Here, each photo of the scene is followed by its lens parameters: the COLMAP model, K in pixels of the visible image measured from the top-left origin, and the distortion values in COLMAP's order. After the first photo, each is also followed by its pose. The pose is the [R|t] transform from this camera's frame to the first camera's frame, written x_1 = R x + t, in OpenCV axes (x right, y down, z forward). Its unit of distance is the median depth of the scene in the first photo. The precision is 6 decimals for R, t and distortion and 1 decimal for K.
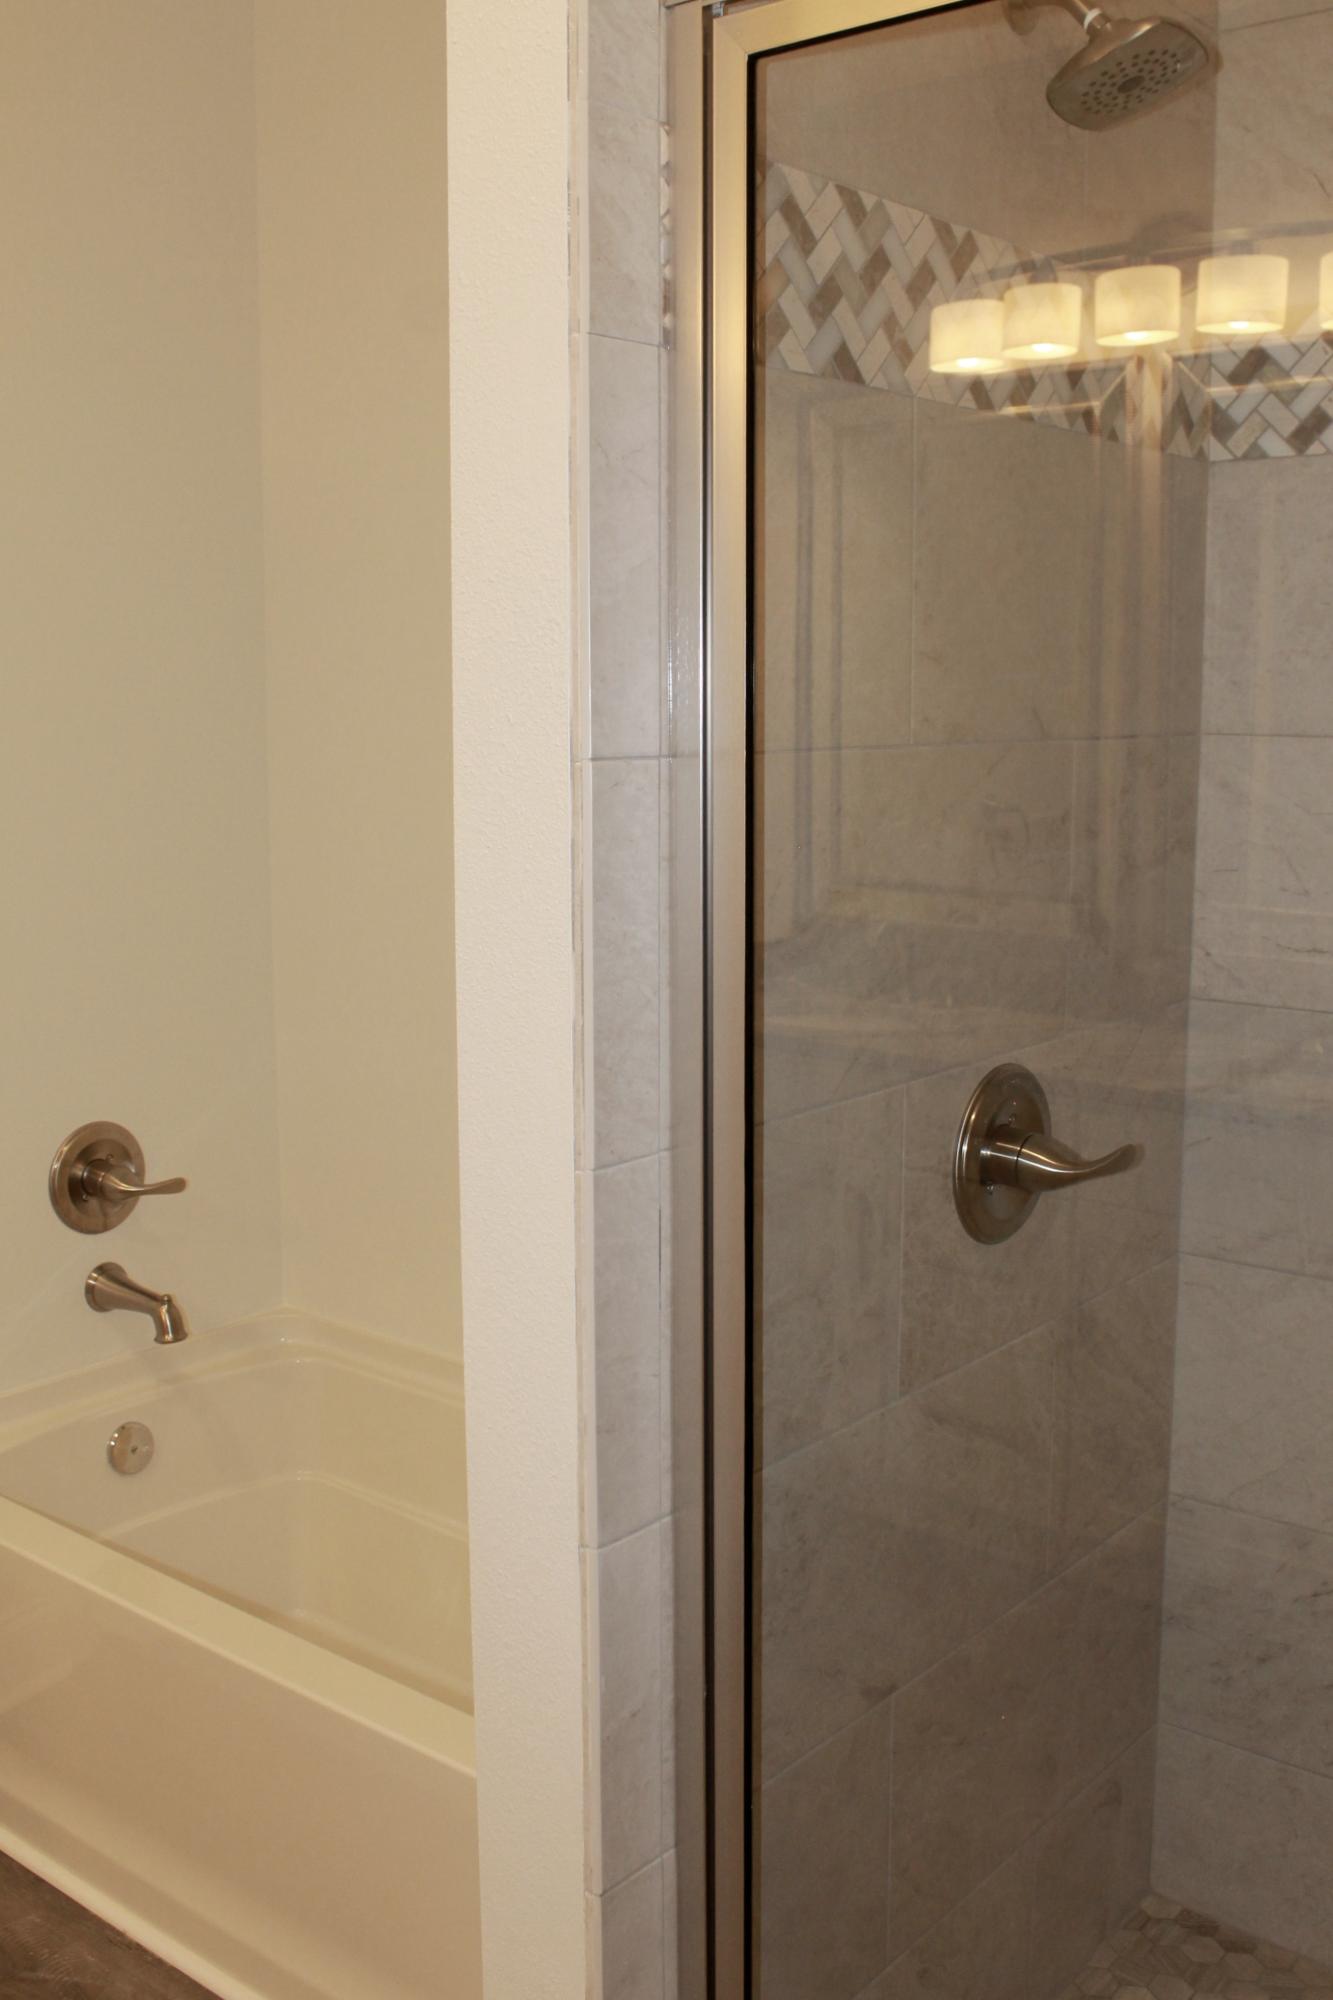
lens RADIAL K [[1904.2, 0, 666.5], [0, 1904.2, 1000.0], [0, 0, 1]] dist [-0.144553, 0.119829]
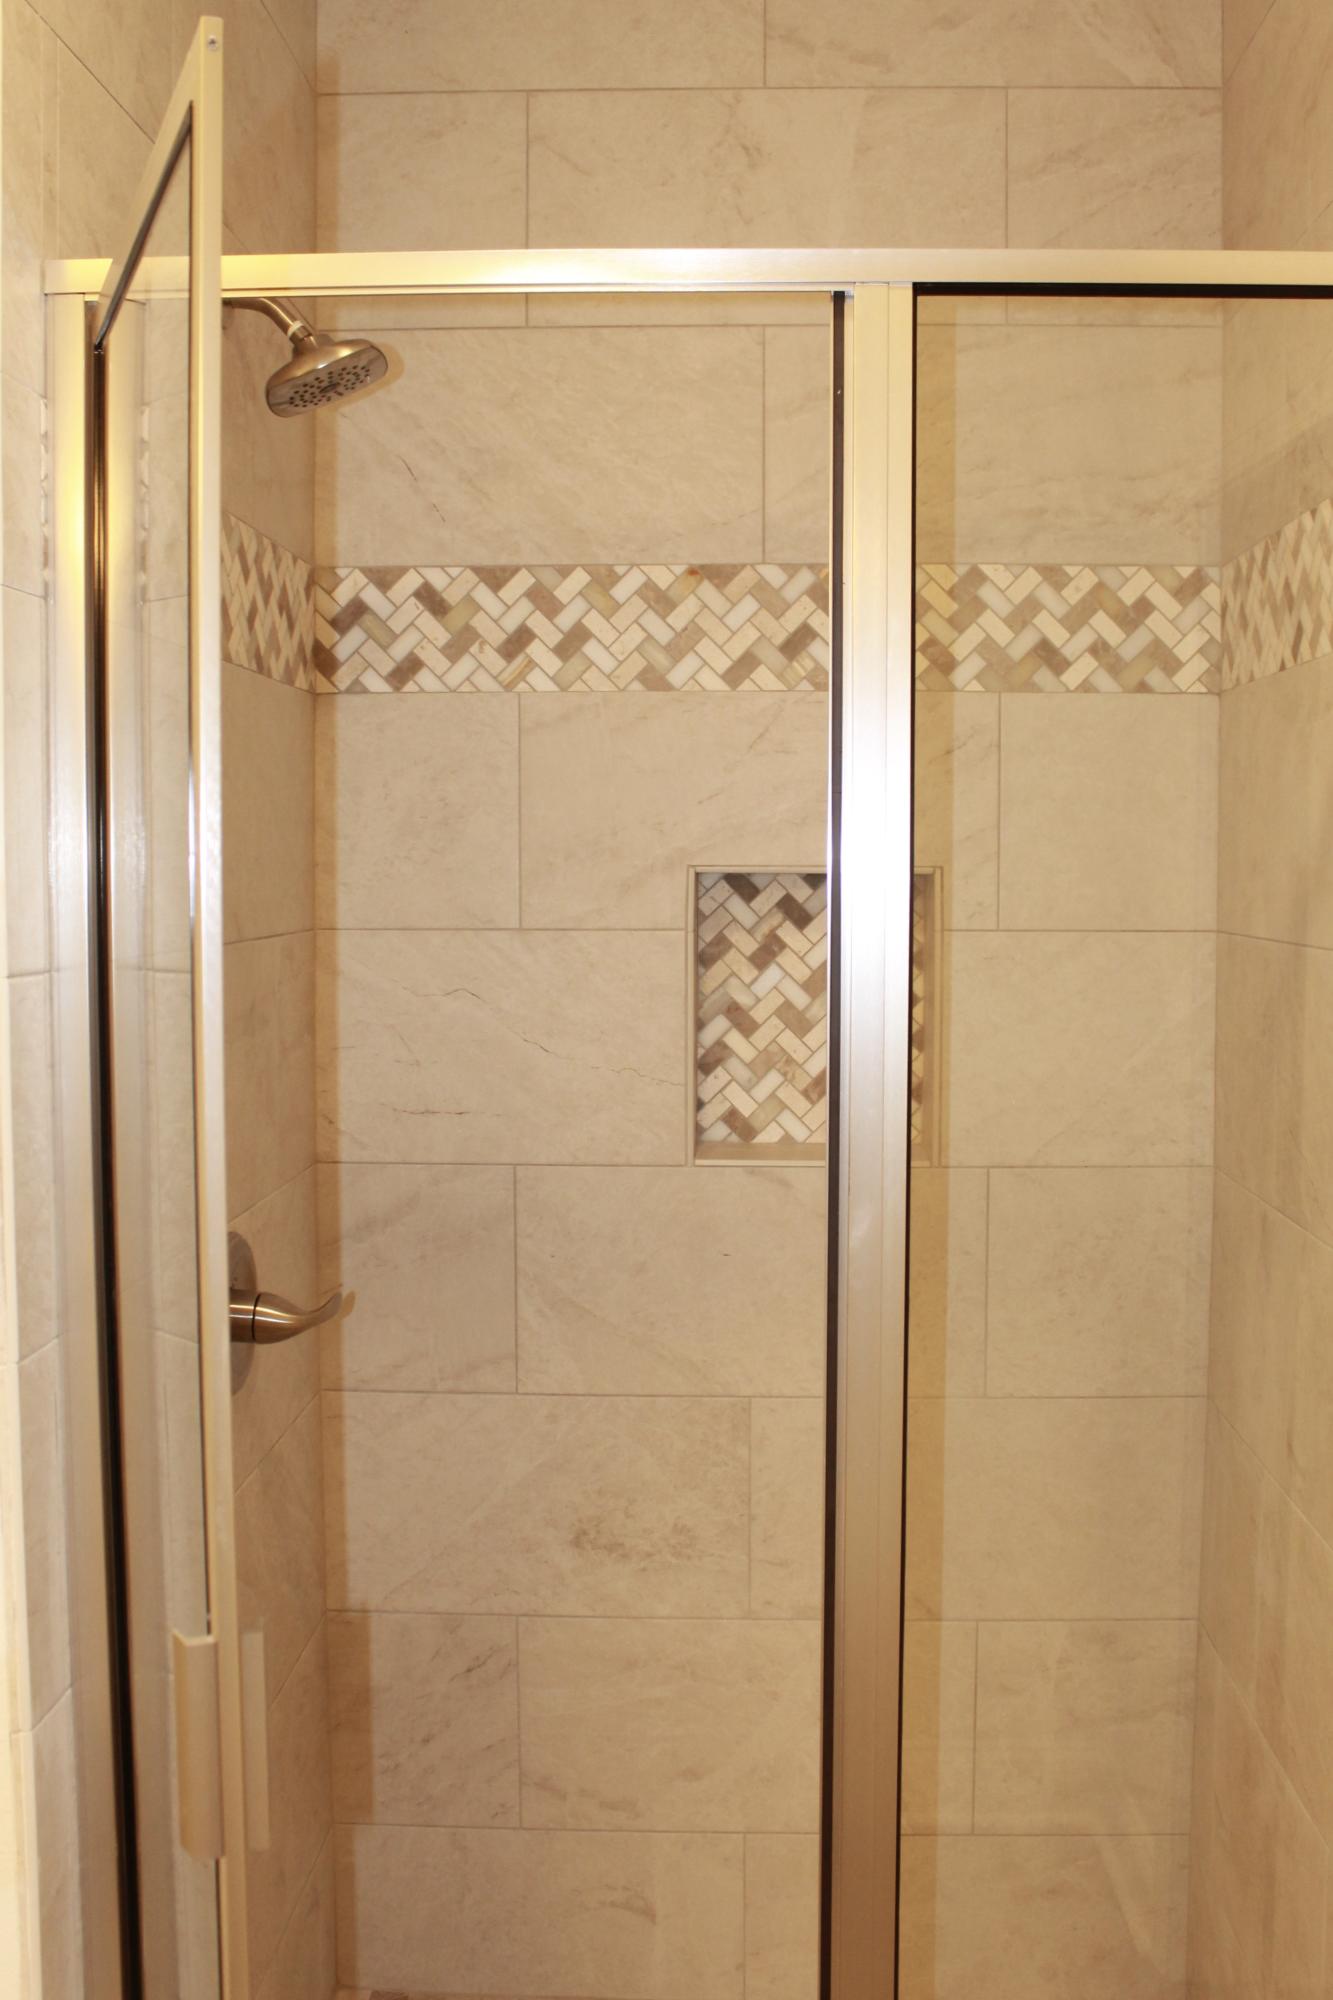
lens RADIAL K [[1904.2, 0, 666.5], [0, 1904.2, 1000.0], [0, 0, 1]] dist [-0.144553, 0.119829]
pose [[0.802884, -0.033735, 0.595180, -0.241339], [0.086276, 0.994462, -0.060017, -0.012093], [-0.589859, 0.099537, 0.801348, -0.042707]]
